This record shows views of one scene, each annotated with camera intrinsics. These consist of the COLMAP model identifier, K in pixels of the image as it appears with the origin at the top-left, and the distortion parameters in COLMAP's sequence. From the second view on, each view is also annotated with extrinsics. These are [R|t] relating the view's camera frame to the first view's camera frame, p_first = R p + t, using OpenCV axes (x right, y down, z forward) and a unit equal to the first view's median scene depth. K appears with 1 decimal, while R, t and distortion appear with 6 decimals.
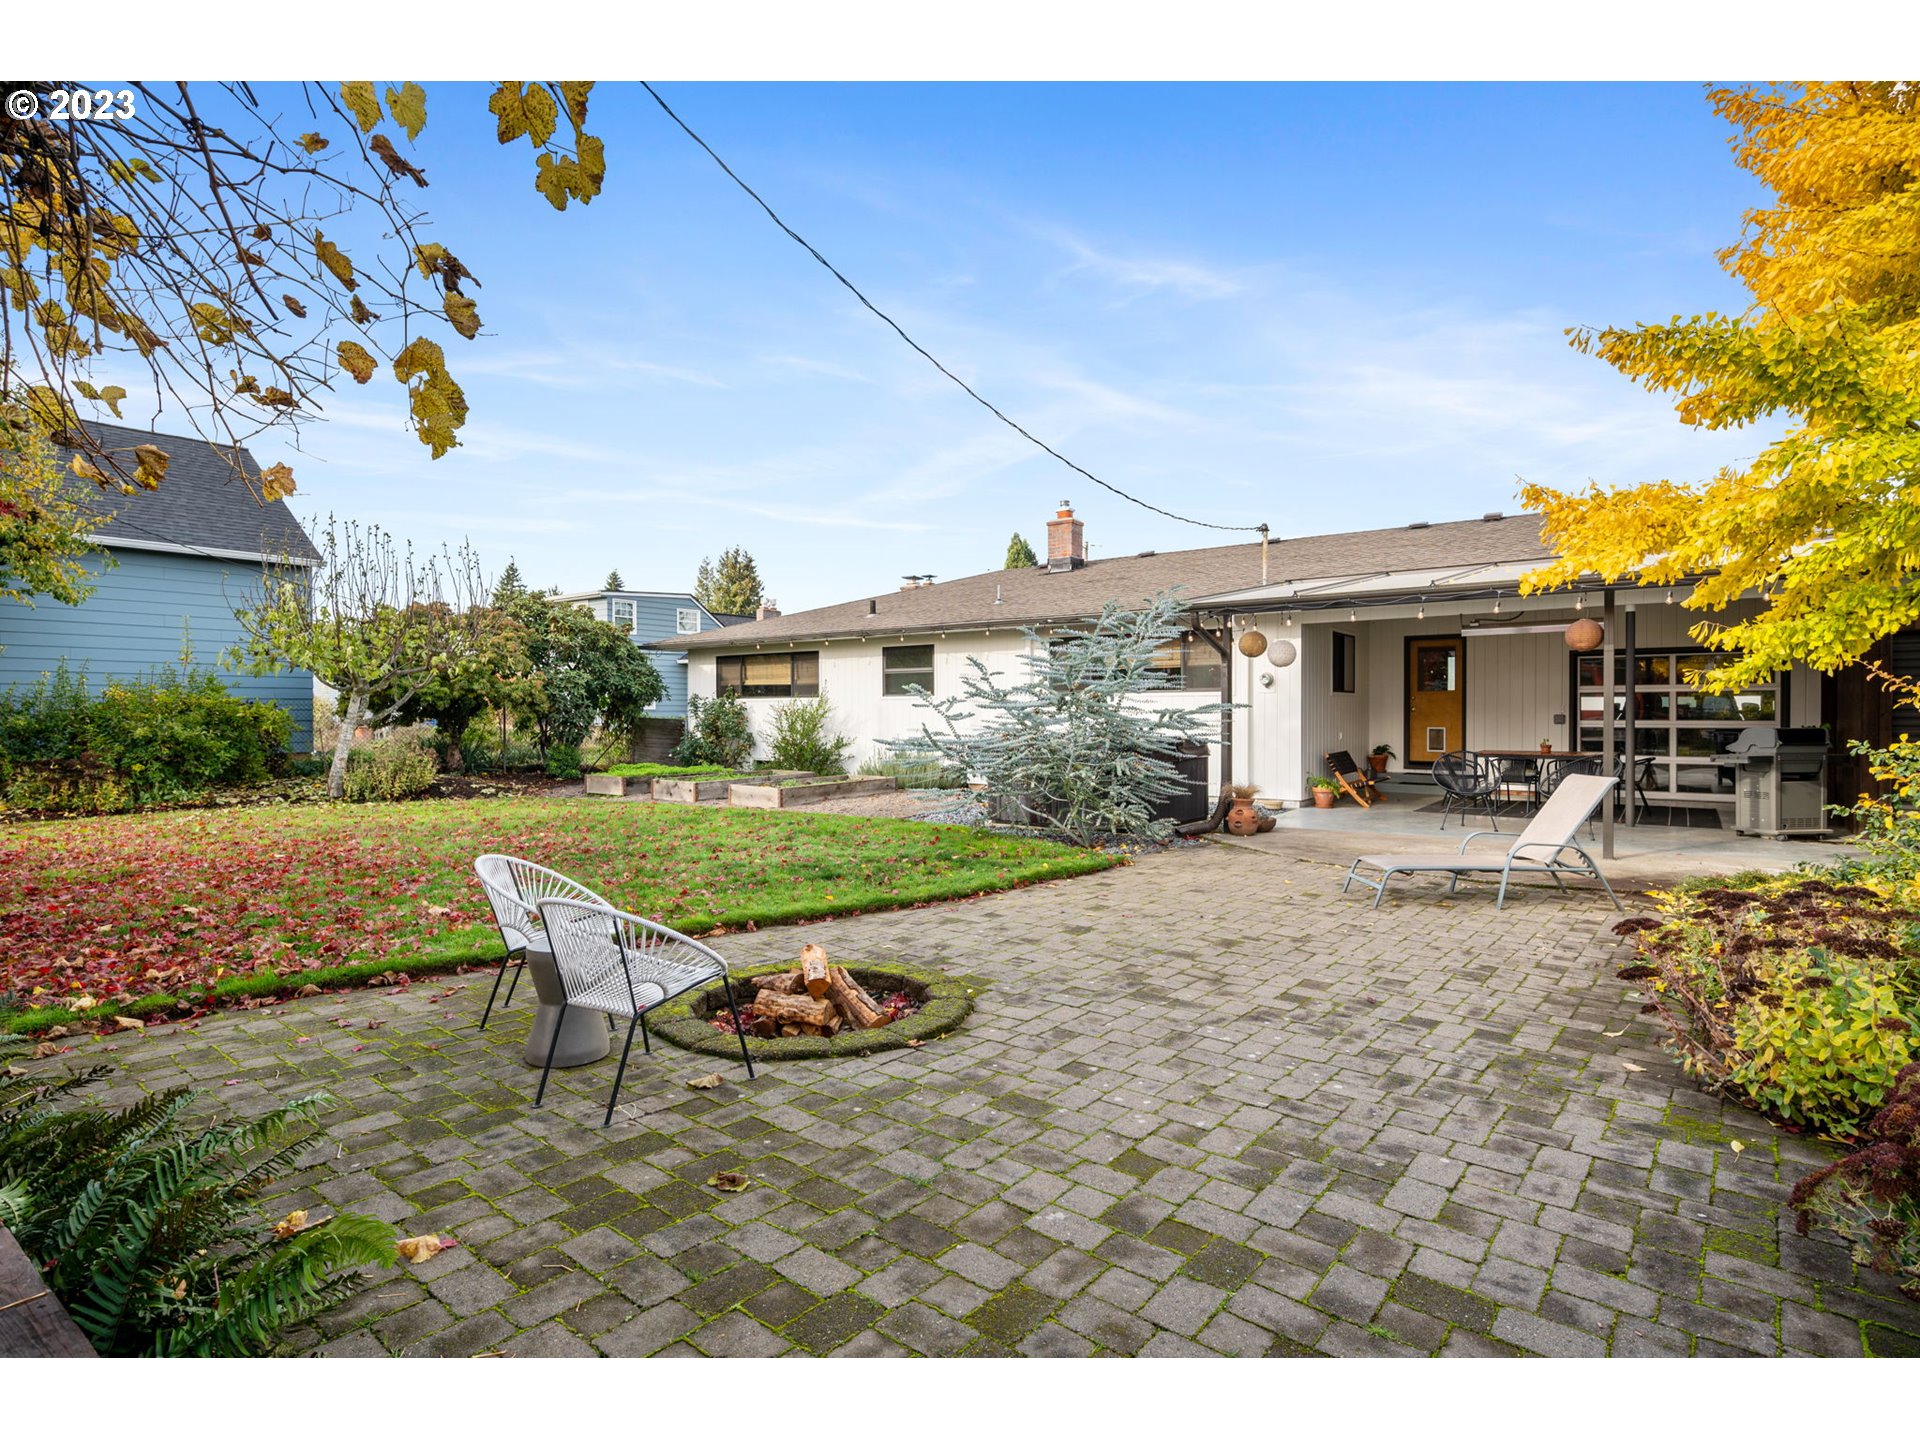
lens RADIAL K [[955.1, 0, 953.8], [0, 955.1, 708.9], [0, 0, 1]] dist [-0.000833, -0.000767]
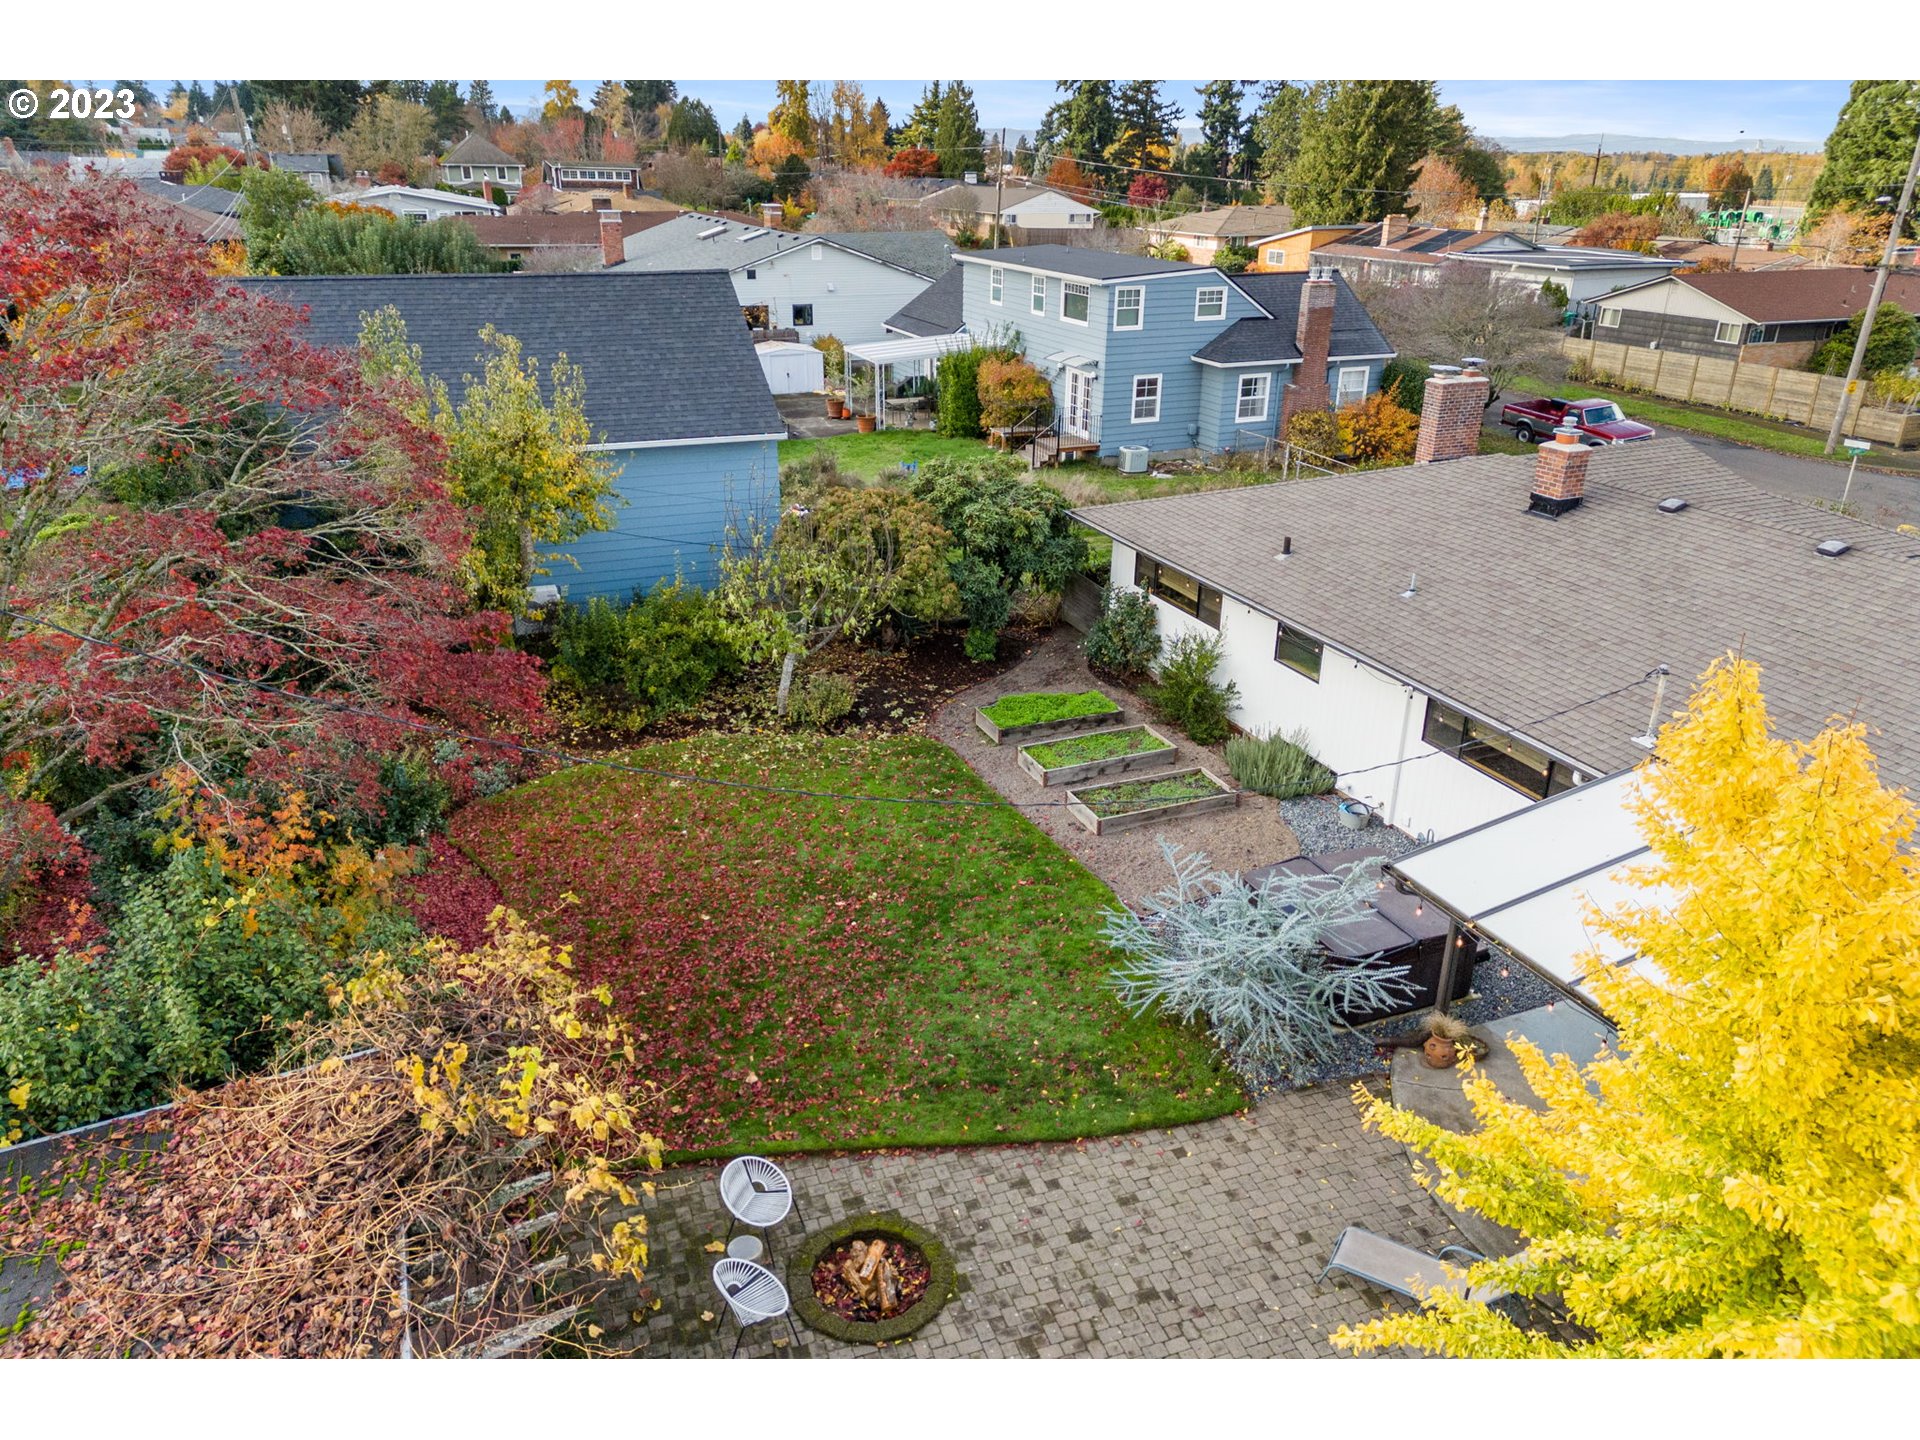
lens RADIAL K [[1278.6, 0, 960.0], [0, 1278.6, 720.0], [0, 0, 1]] dist [0.004695, 0.000490]
pose [[0.864294, 0.194528, -0.463847, 0.228898], [-0.004284, 0.925000, 0.379944, -0.395750], [0.502968, -0.326397, 0.800305, -0.140194]]
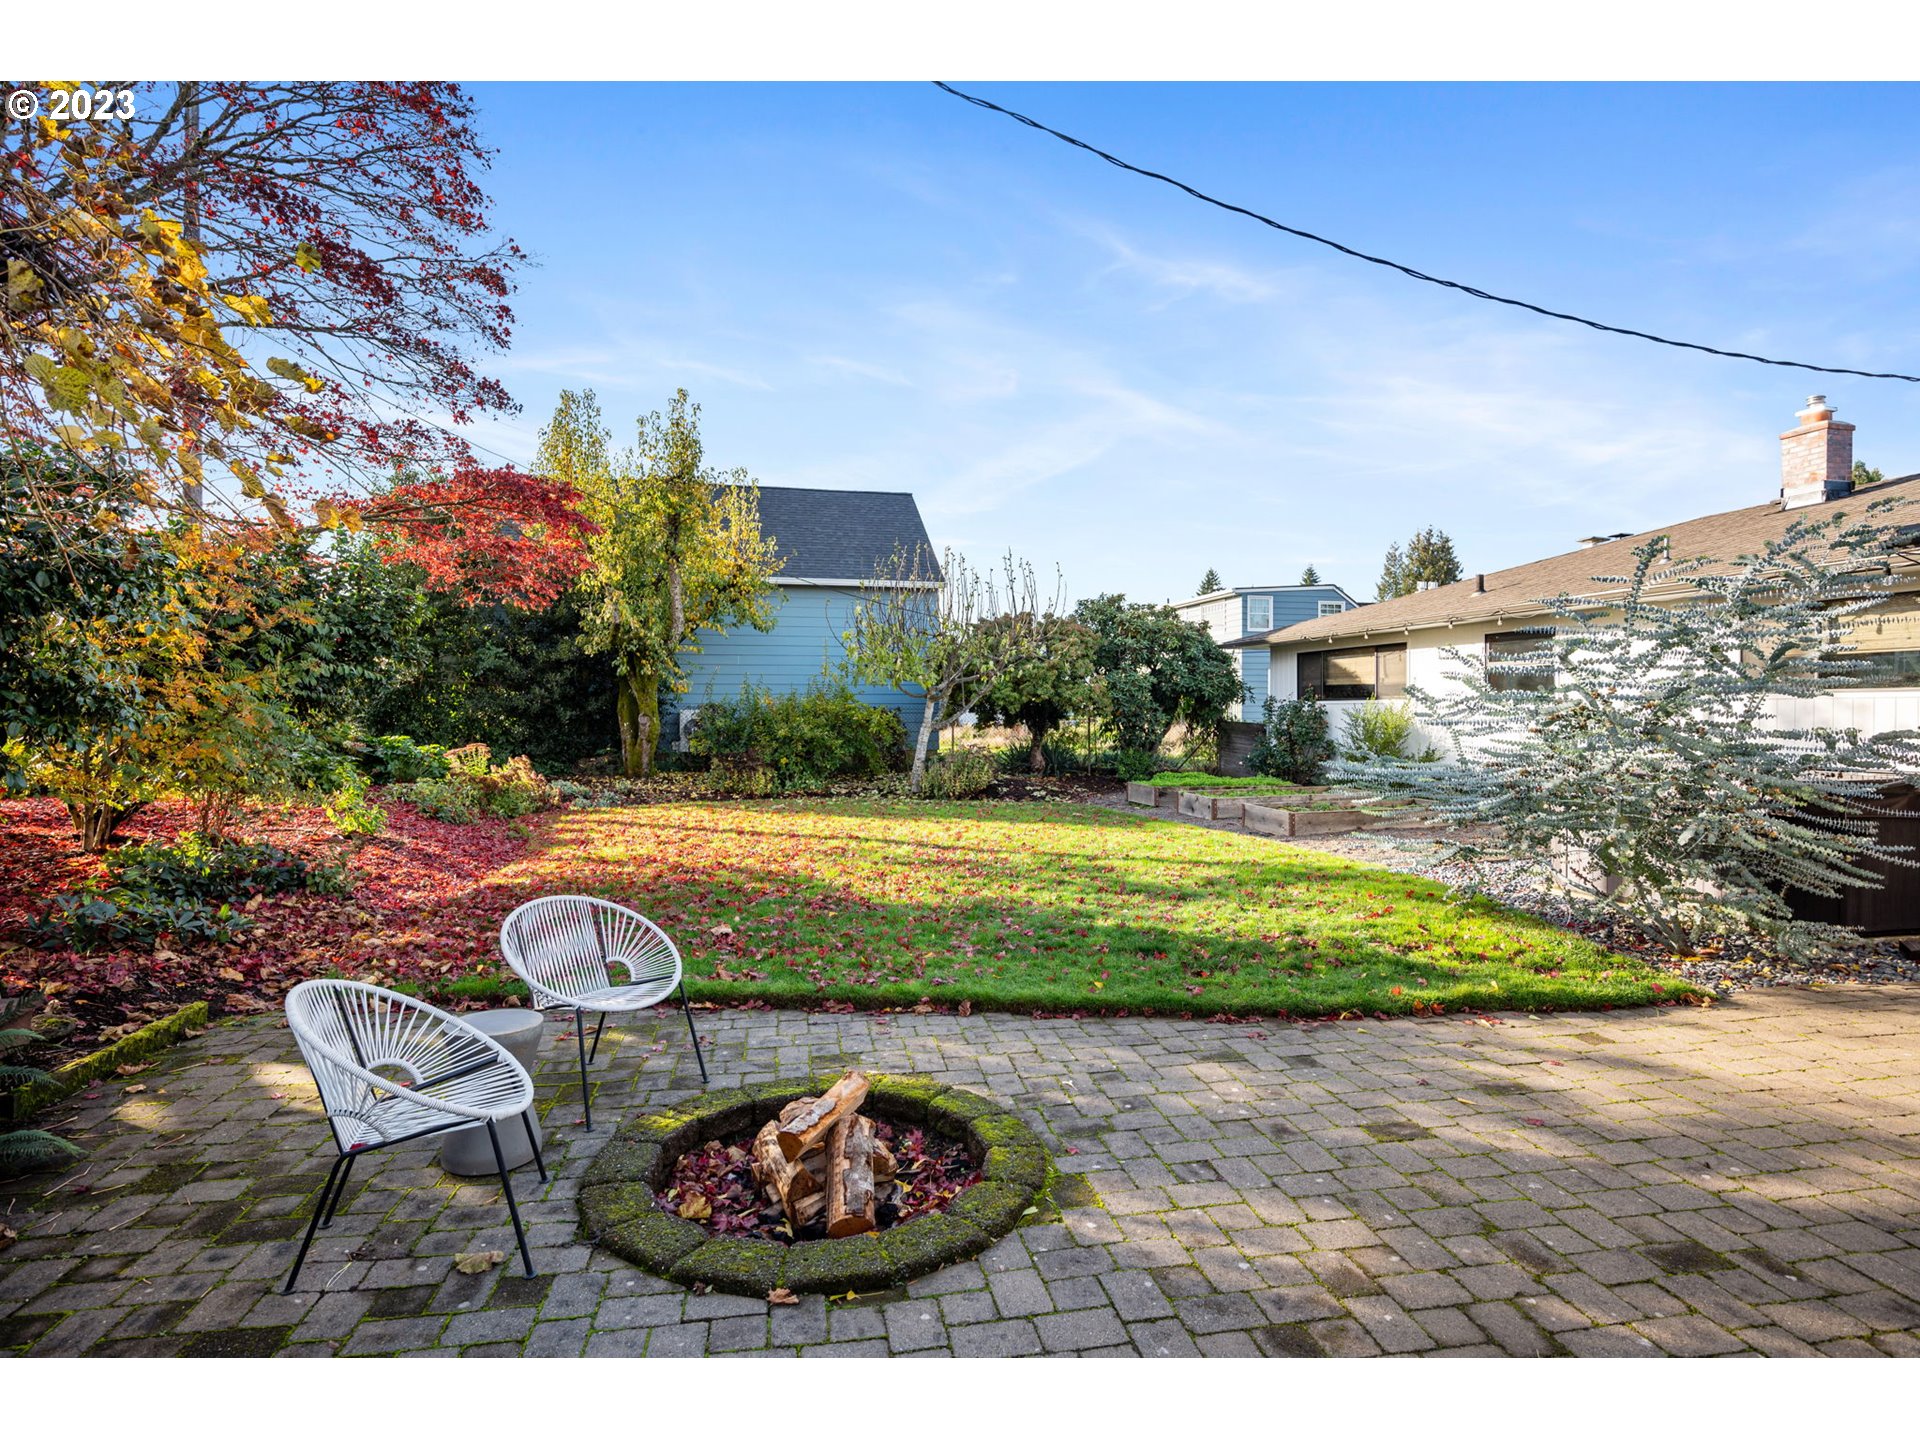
lens RADIAL K [[967.2, 0, 961.8], [0, 967.2, 711.4], [0, 0, 1]] dist [-0.001424, 0.000244]
pose [[0.771939, 0.001178, -0.635696, 0.089583], [0.001986, 0.999989, 0.004264, -0.005795], [0.635694, -0.004554, 0.771928, 0.120486]]
